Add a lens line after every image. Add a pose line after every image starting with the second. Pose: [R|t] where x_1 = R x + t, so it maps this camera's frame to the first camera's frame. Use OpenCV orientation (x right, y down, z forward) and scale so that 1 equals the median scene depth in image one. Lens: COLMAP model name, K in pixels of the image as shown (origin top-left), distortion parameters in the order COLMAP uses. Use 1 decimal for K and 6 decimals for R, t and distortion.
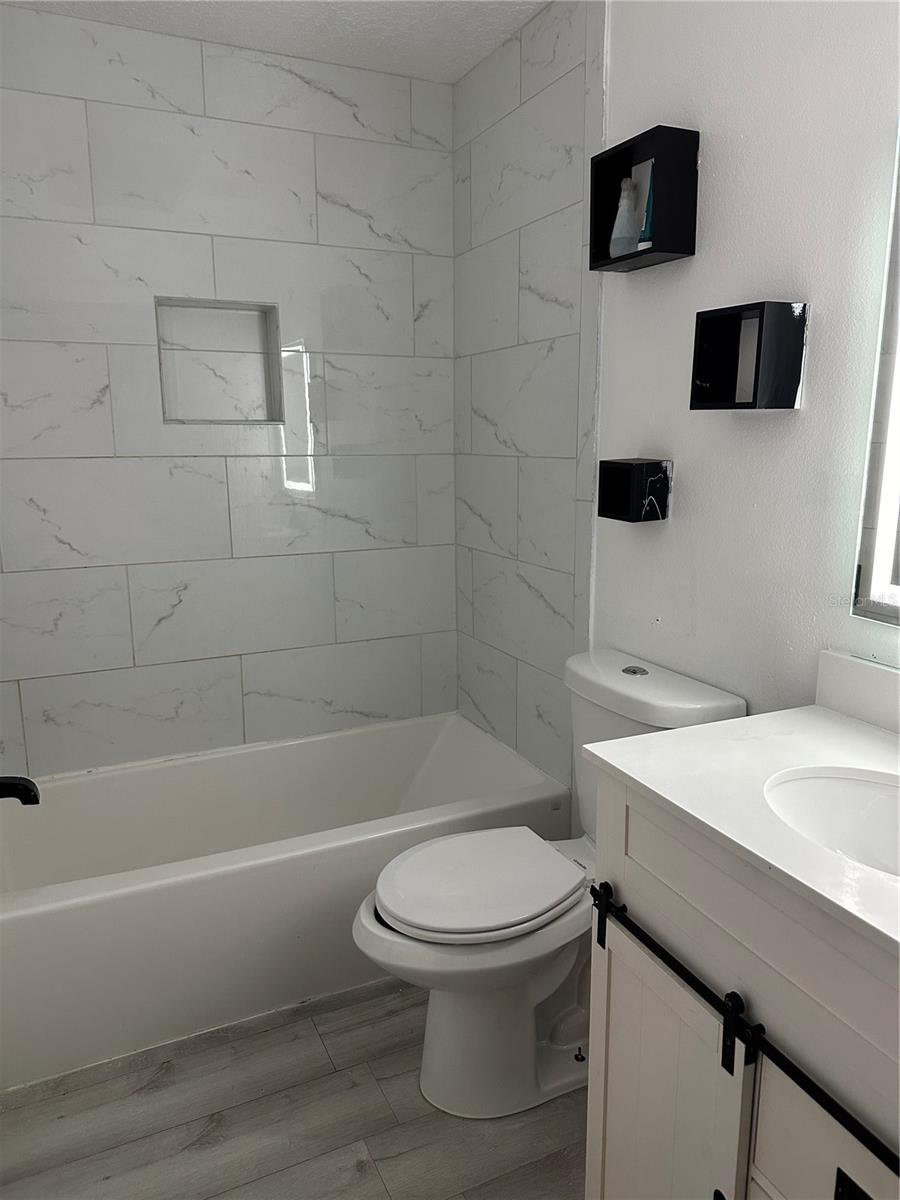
lens RADIAL K [[847.5, 0, 451.7], [0, 847.5, 599.5], [0, 0, 1]] dist [0.039865, -0.055756]
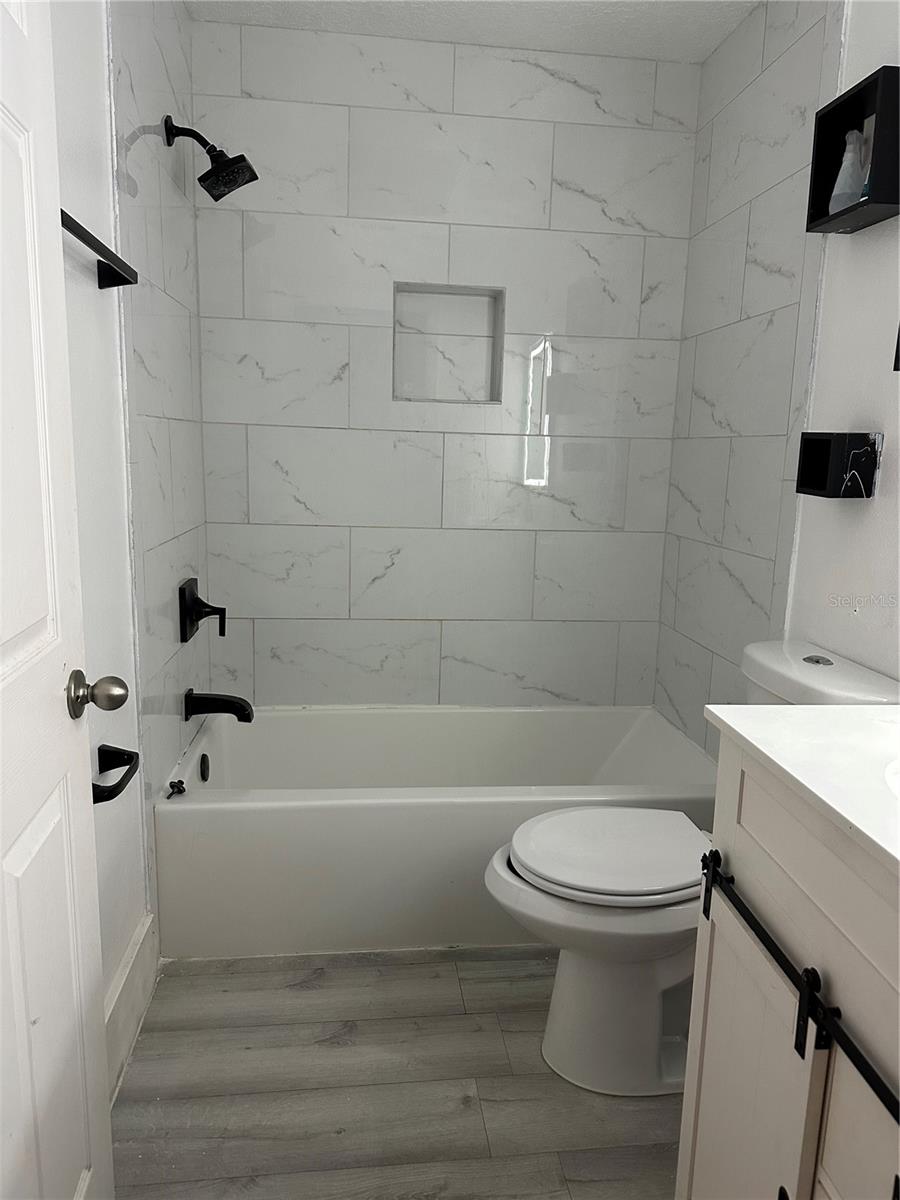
lens RADIAL K [[845.5, 0, 450.8], [0, 845.5, 602.5], [0, 0, 1]] dist [0.045636, -0.069150]
pose [[0.944995, 0.090860, -0.314211, 0.108119], [-0.097402, 0.995232, -0.005151, 0.056733], [0.312245, 0.035472, 0.949339, 0.000107]]
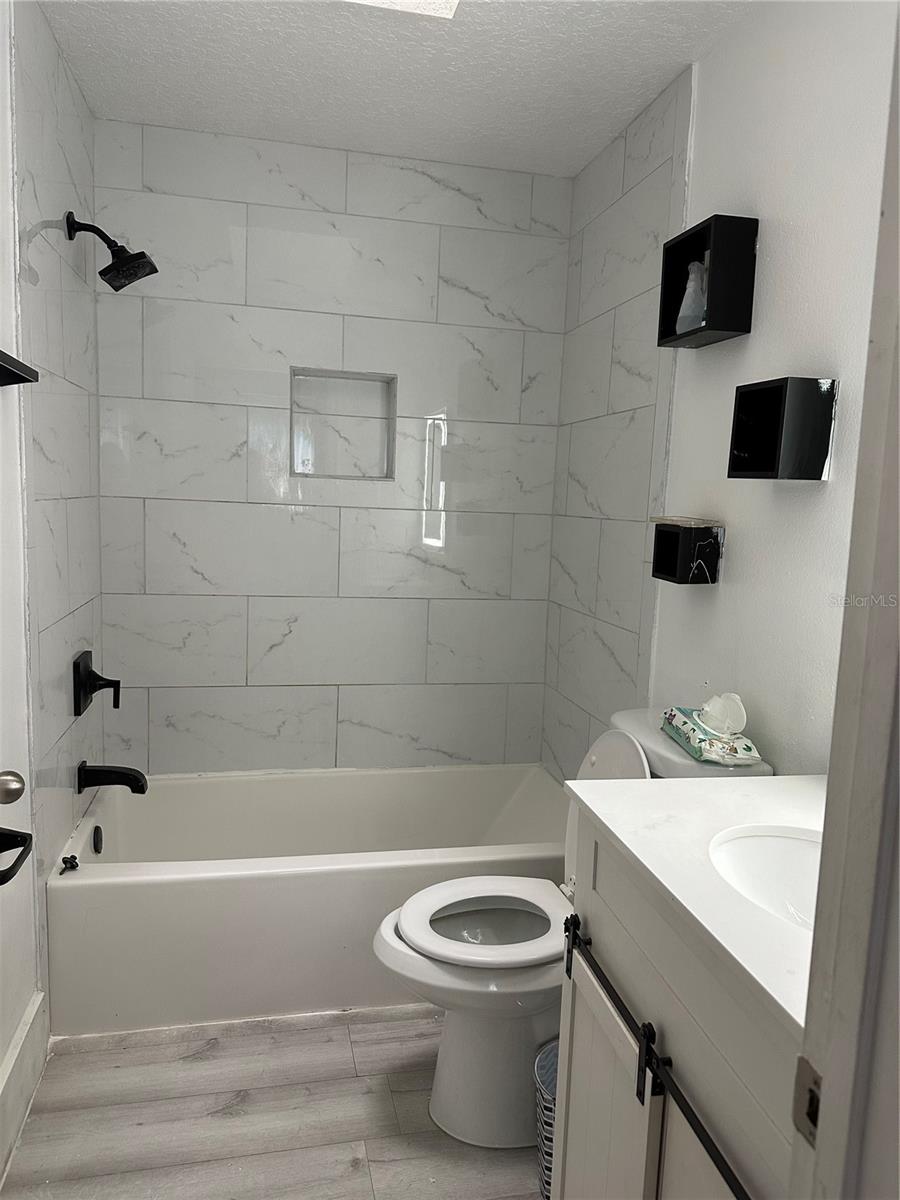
lens RADIAL K [[846.6, 0, 443.6], [0, 846.6, 601.2], [0, 0, 1]] dist [0.061912, -0.091062]
pose [[0.972606, 0.072400, -0.220899, 0.140570], [-0.088695, 0.993952, -0.064749, 0.018989], [0.214875, 0.082568, 0.973145, -0.057026]]
